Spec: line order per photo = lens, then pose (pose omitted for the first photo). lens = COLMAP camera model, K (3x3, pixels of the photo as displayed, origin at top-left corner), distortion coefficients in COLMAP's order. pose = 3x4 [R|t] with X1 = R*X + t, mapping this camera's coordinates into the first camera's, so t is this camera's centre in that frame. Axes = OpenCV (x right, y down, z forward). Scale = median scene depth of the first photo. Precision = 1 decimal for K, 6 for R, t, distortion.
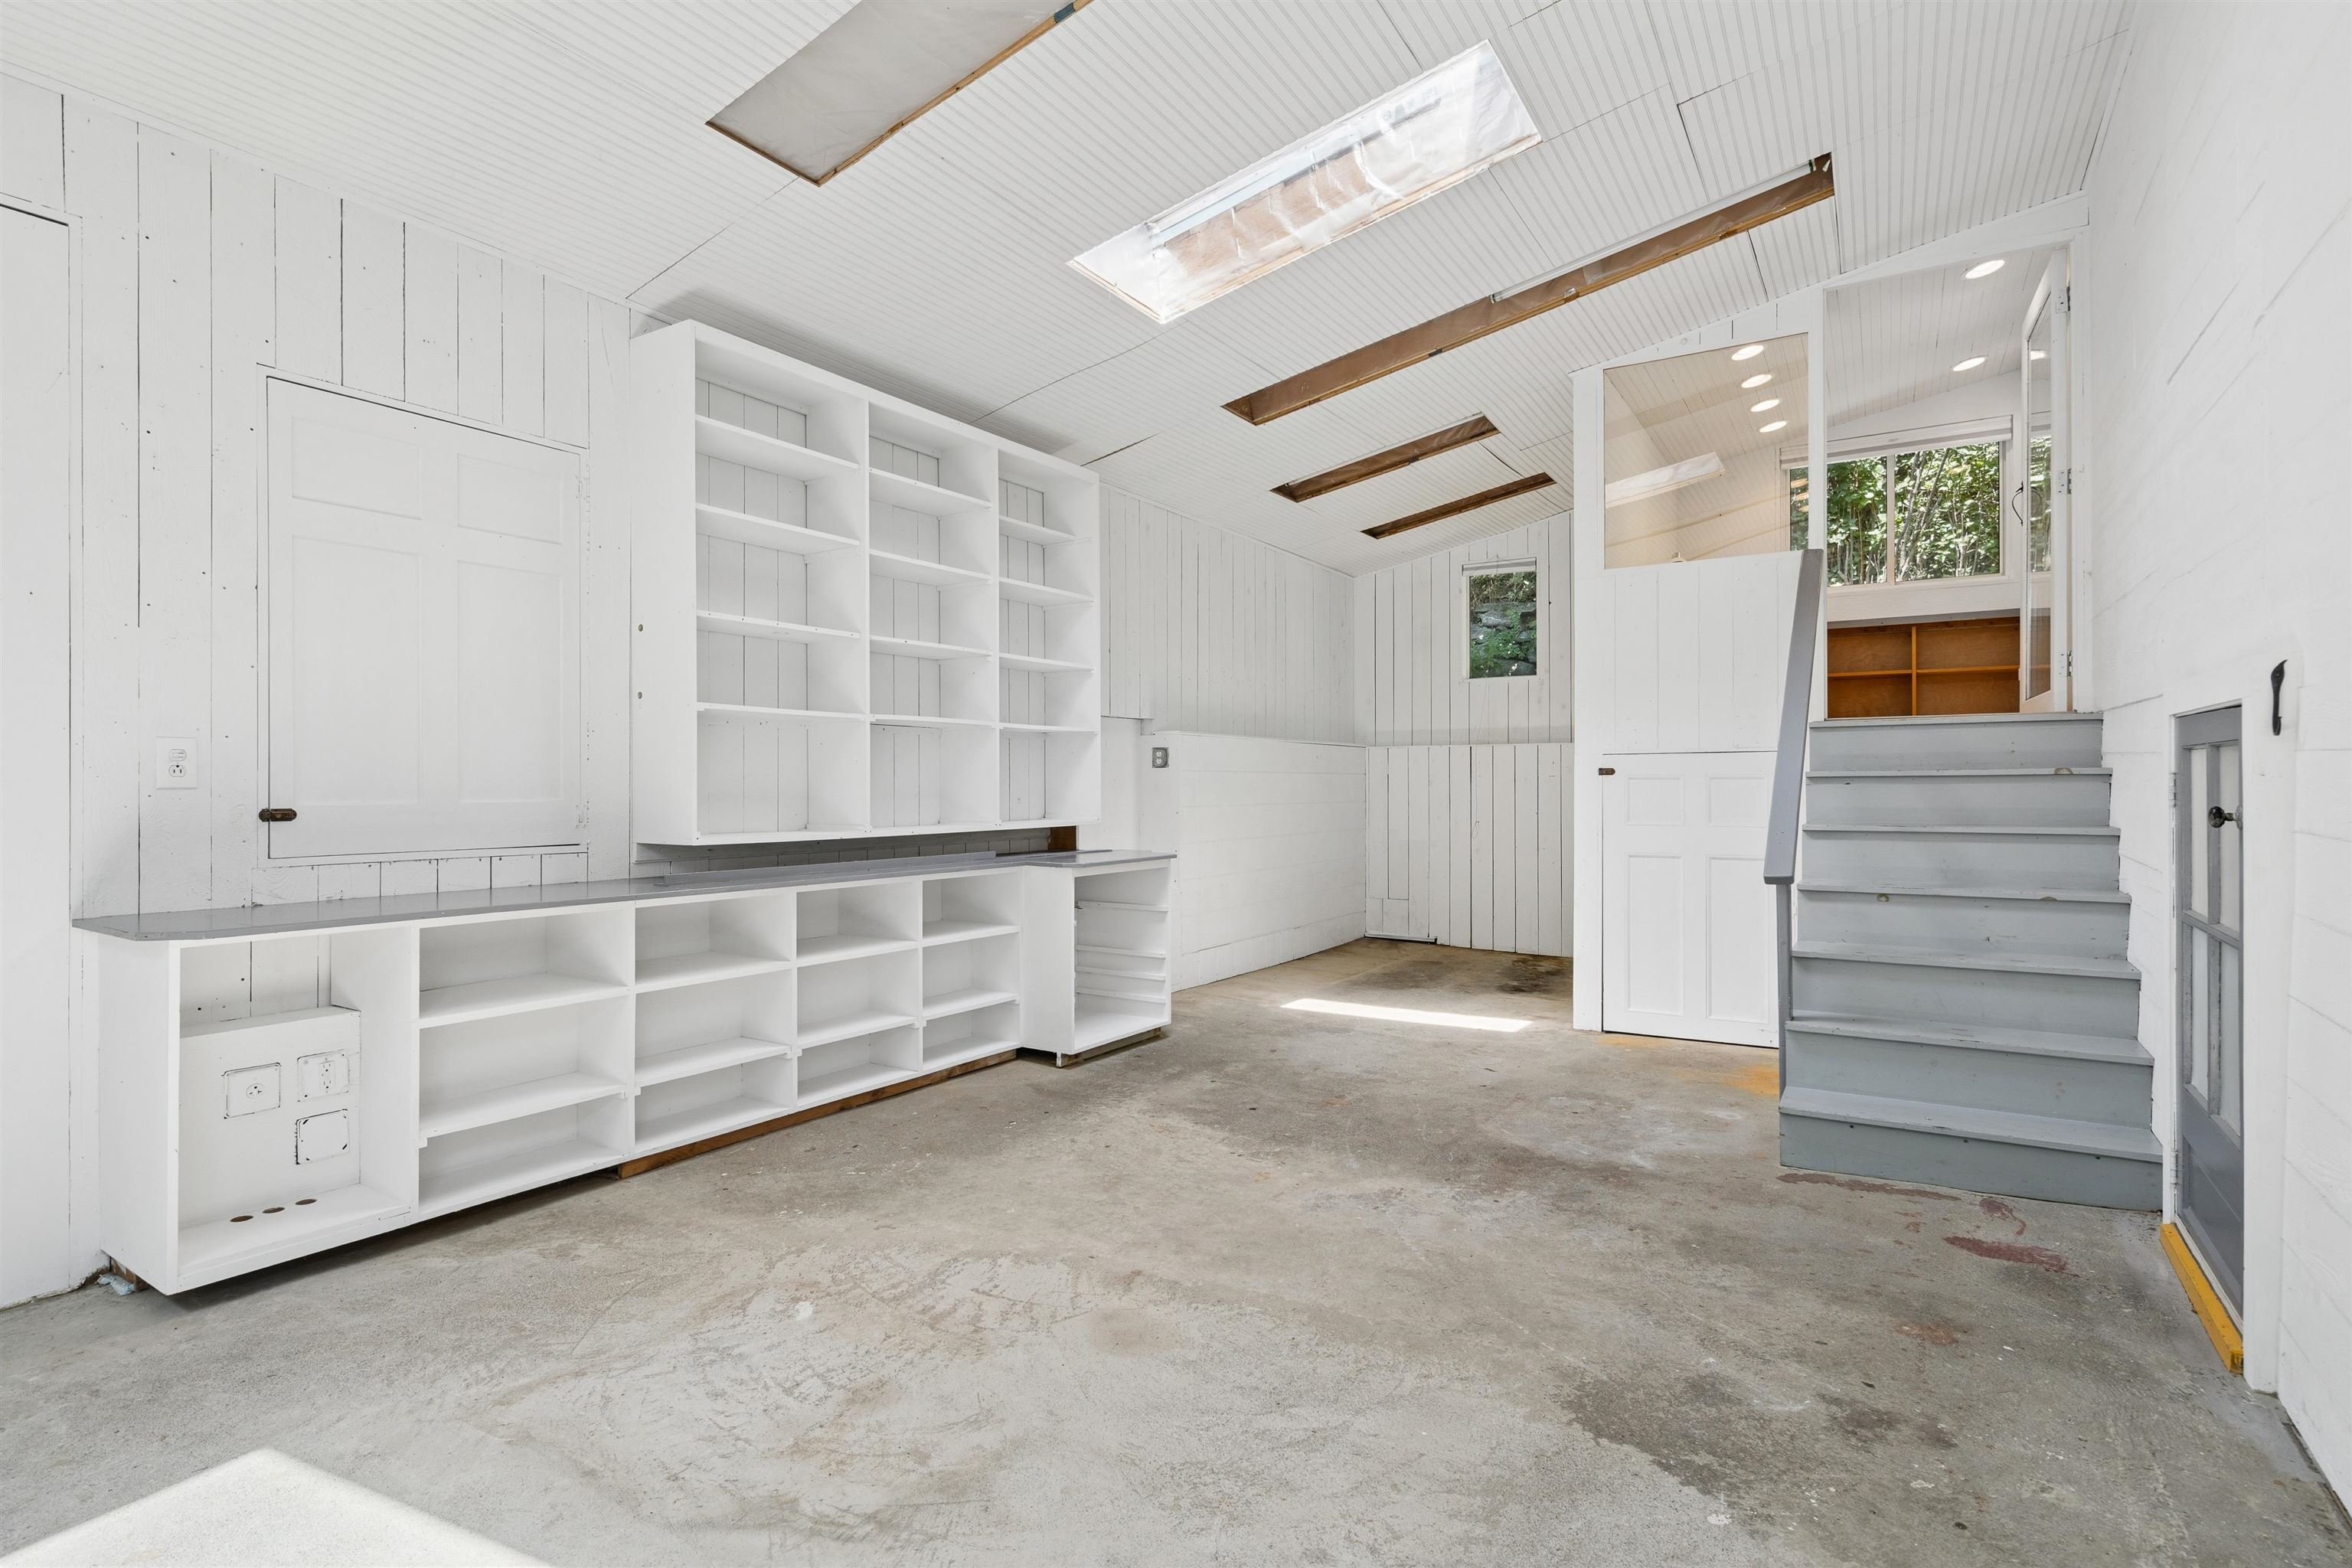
lens RADIAL K [[1157.0, 0, 1170.4], [0, 1157.0, 757.0], [0, 0, 1]] dist [0.002991, 0.000601]
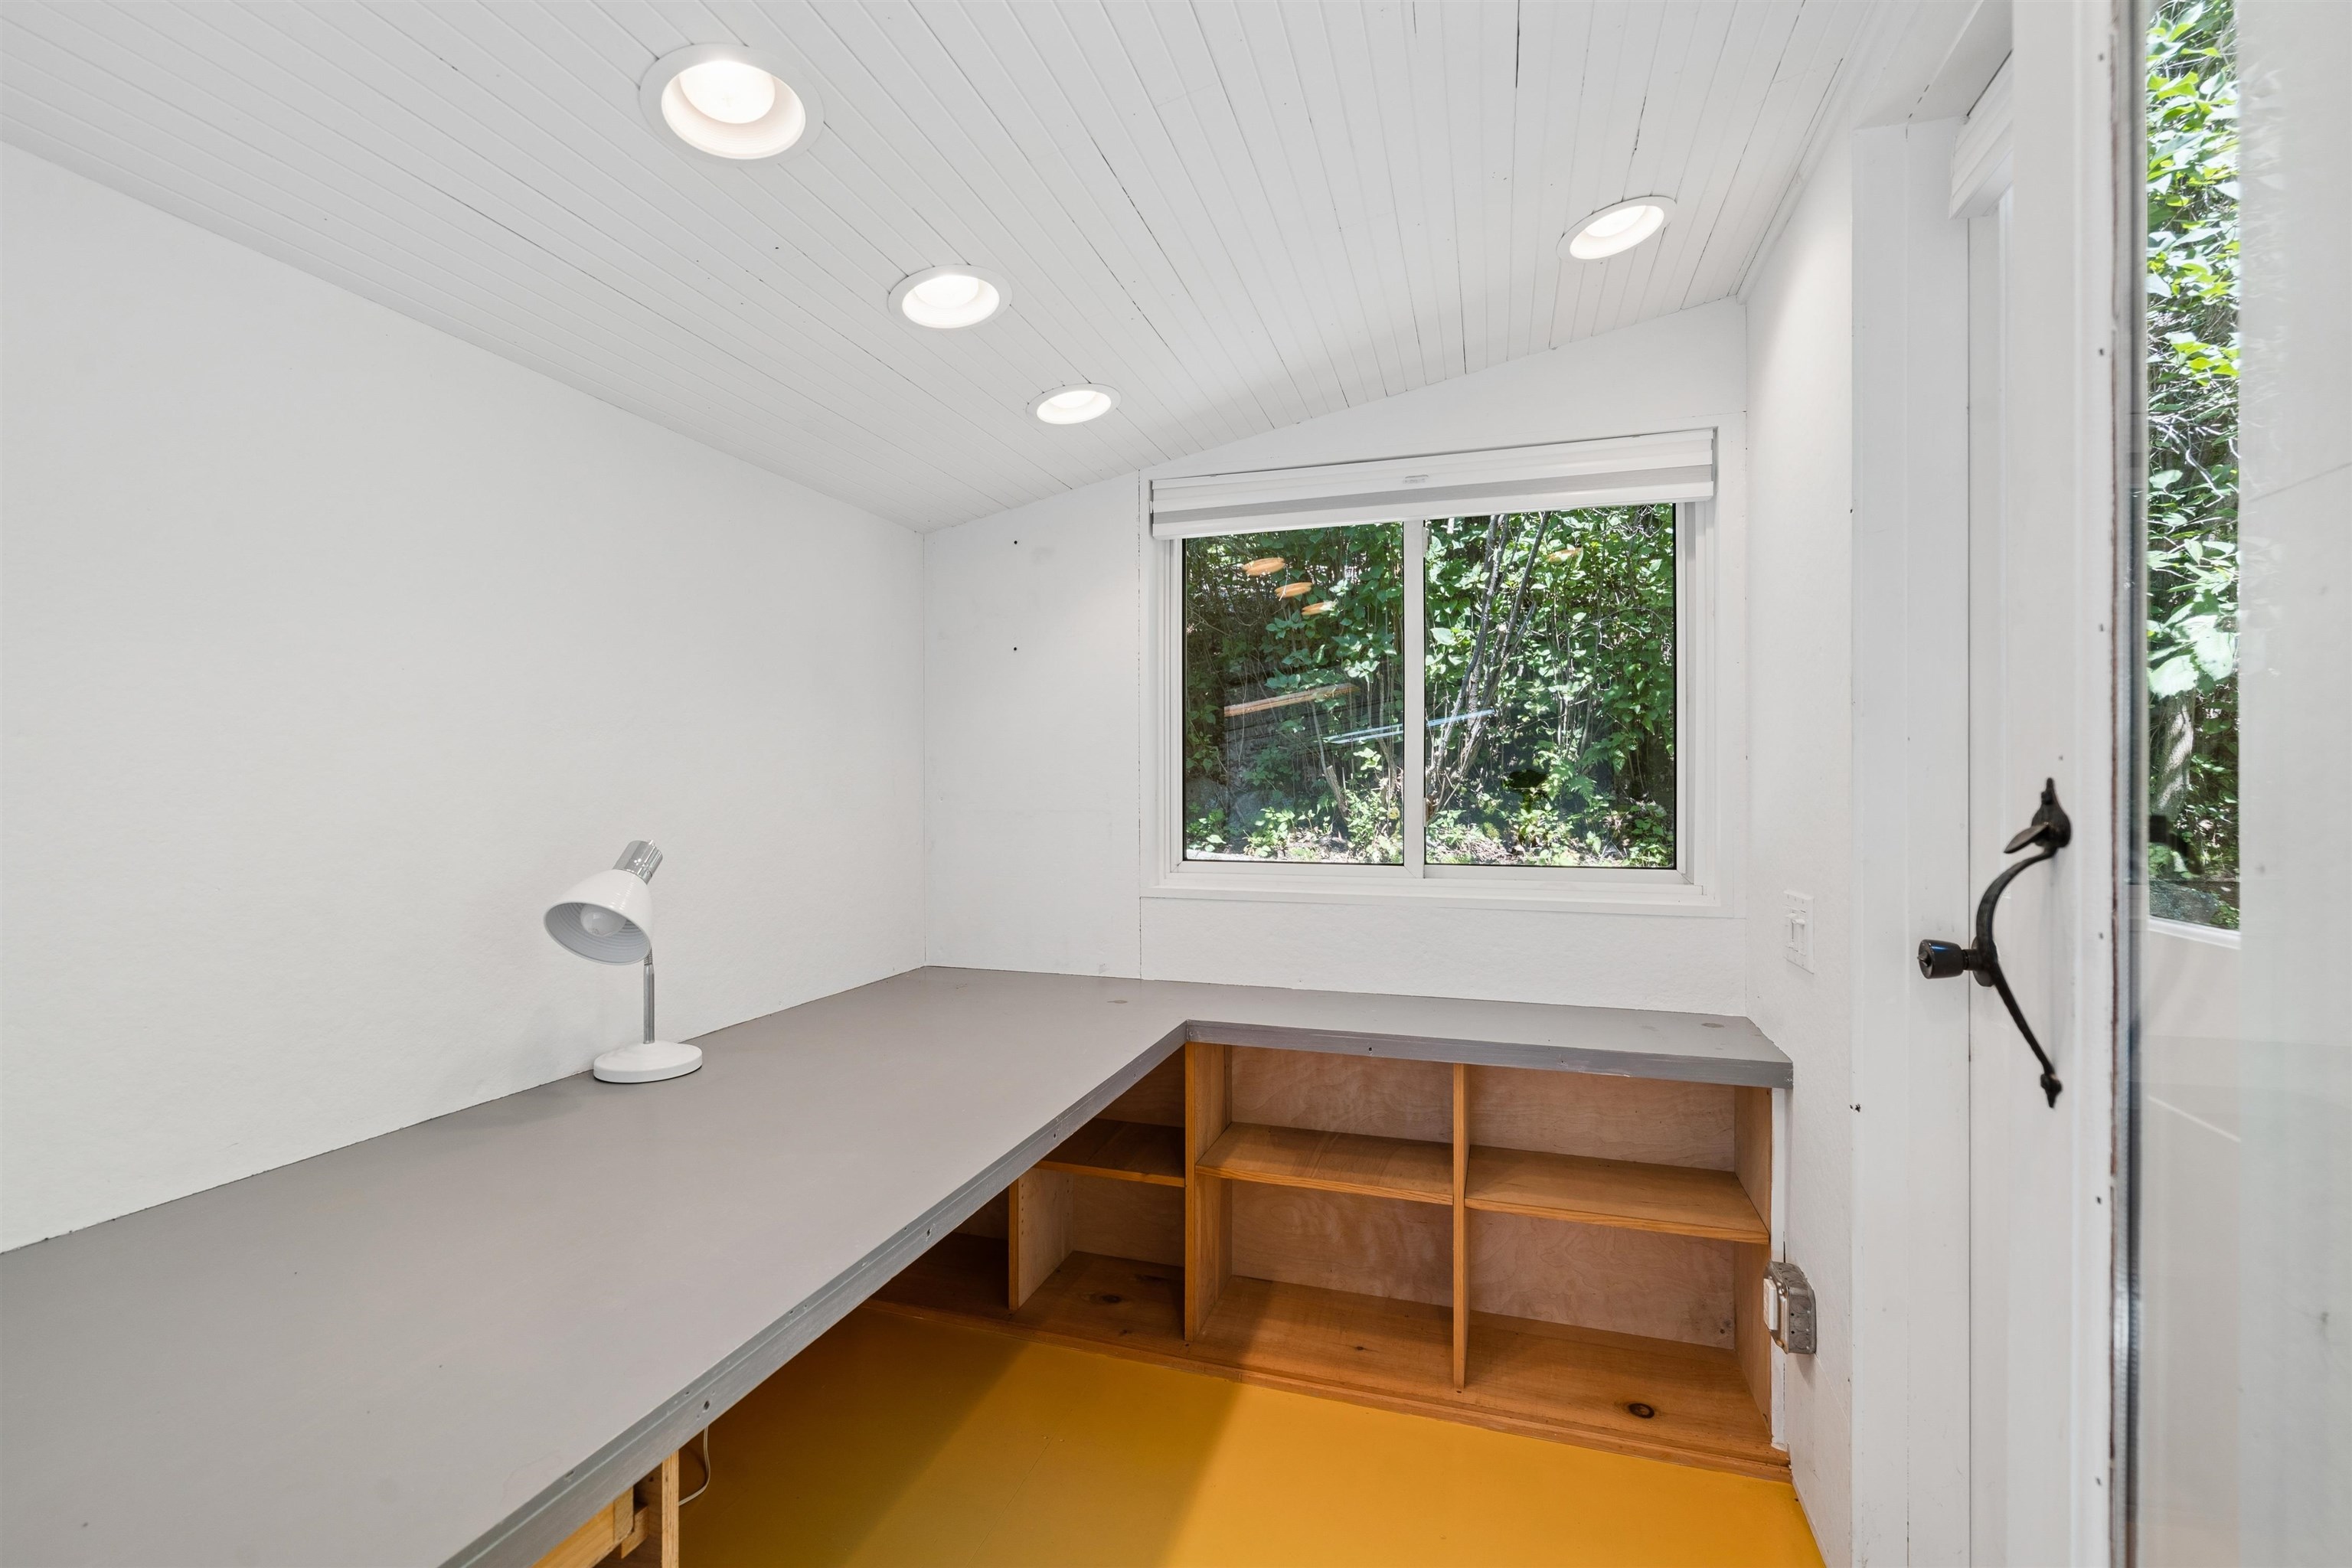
lens RADIAL K [[1071.6, 0, 1171.4], [0, 1071.6, 755.3], [0, 0, 1]] dist [-0.003418, 0.000784]
pose [[0.966356, 0.010018, 0.257015, 0.513972], [-0.008780, 0.999944, -0.005966, -0.204371], [-0.257060, 0.003509, 0.966389, 0.771726]]
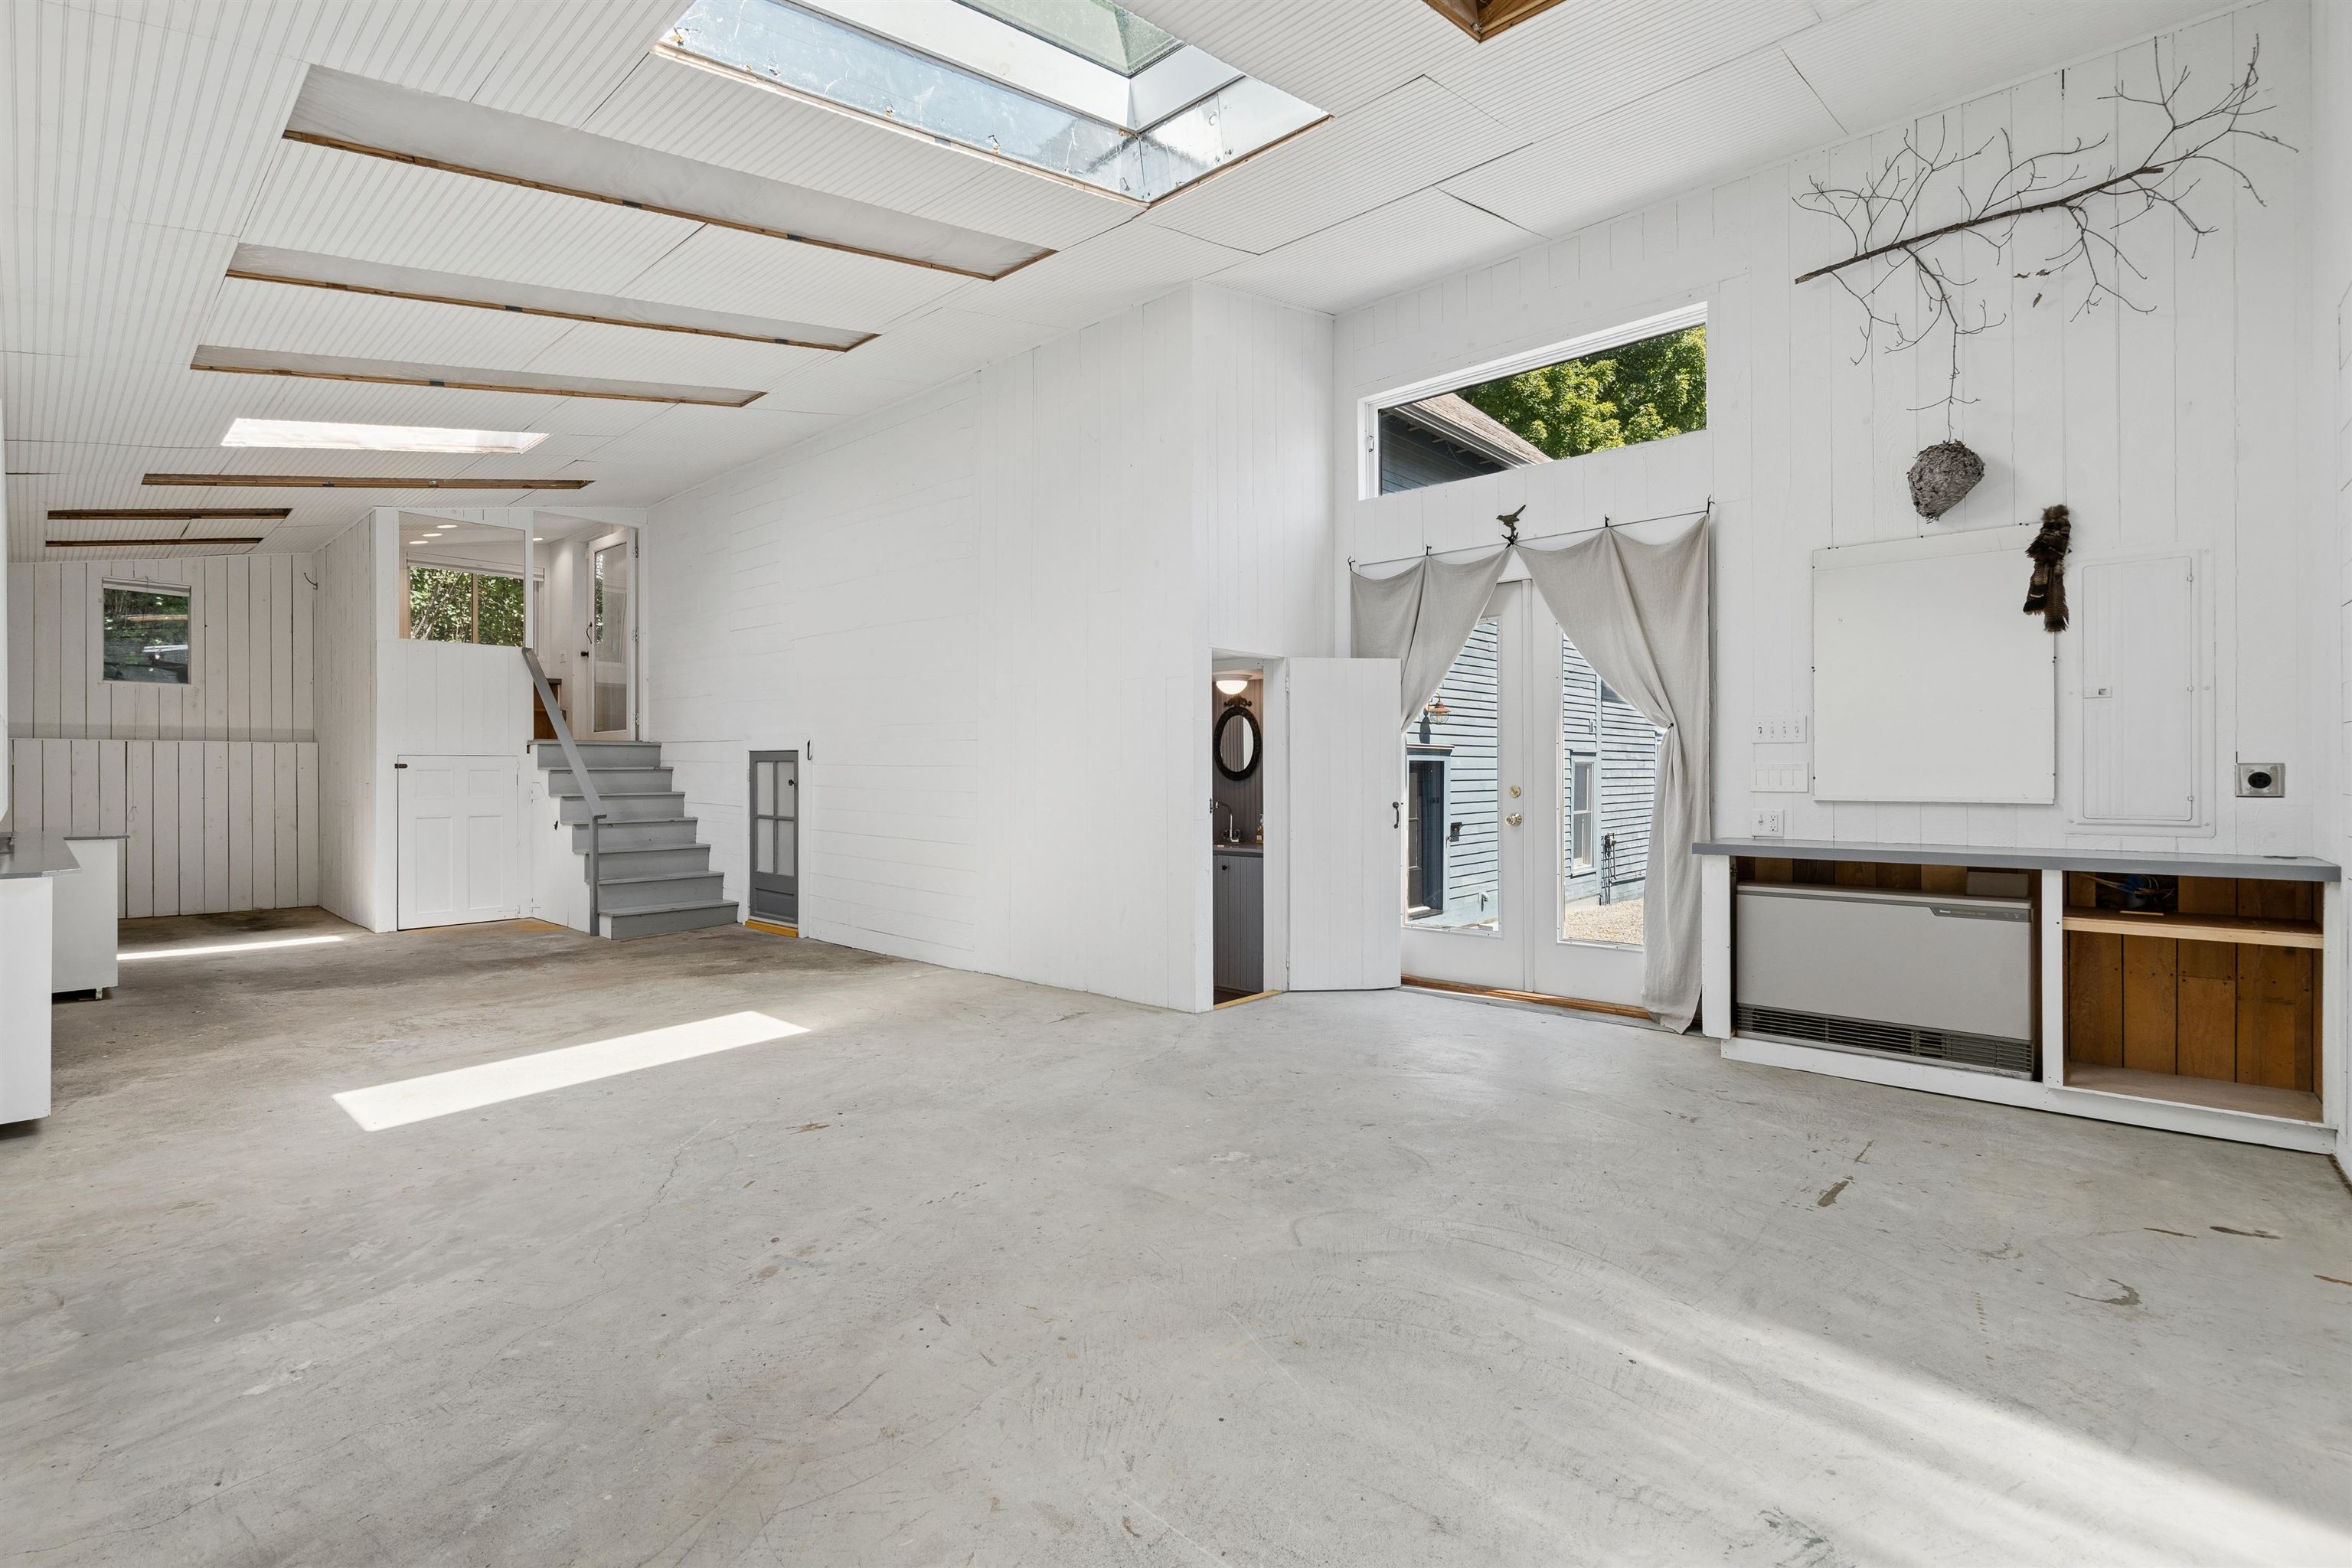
lens RADIAL K [[1071.6, 0, 1171.4], [0, 1071.6, 755.3], [0, 0, 1]] dist [-0.003418, 0.000784]
pose [[0.163600, 0.017734, 0.986367, -0.787551], [-0.022132, 0.999653, -0.014302, -0.004018], [-0.986279, -0.019491, 0.163935, -0.247692]]
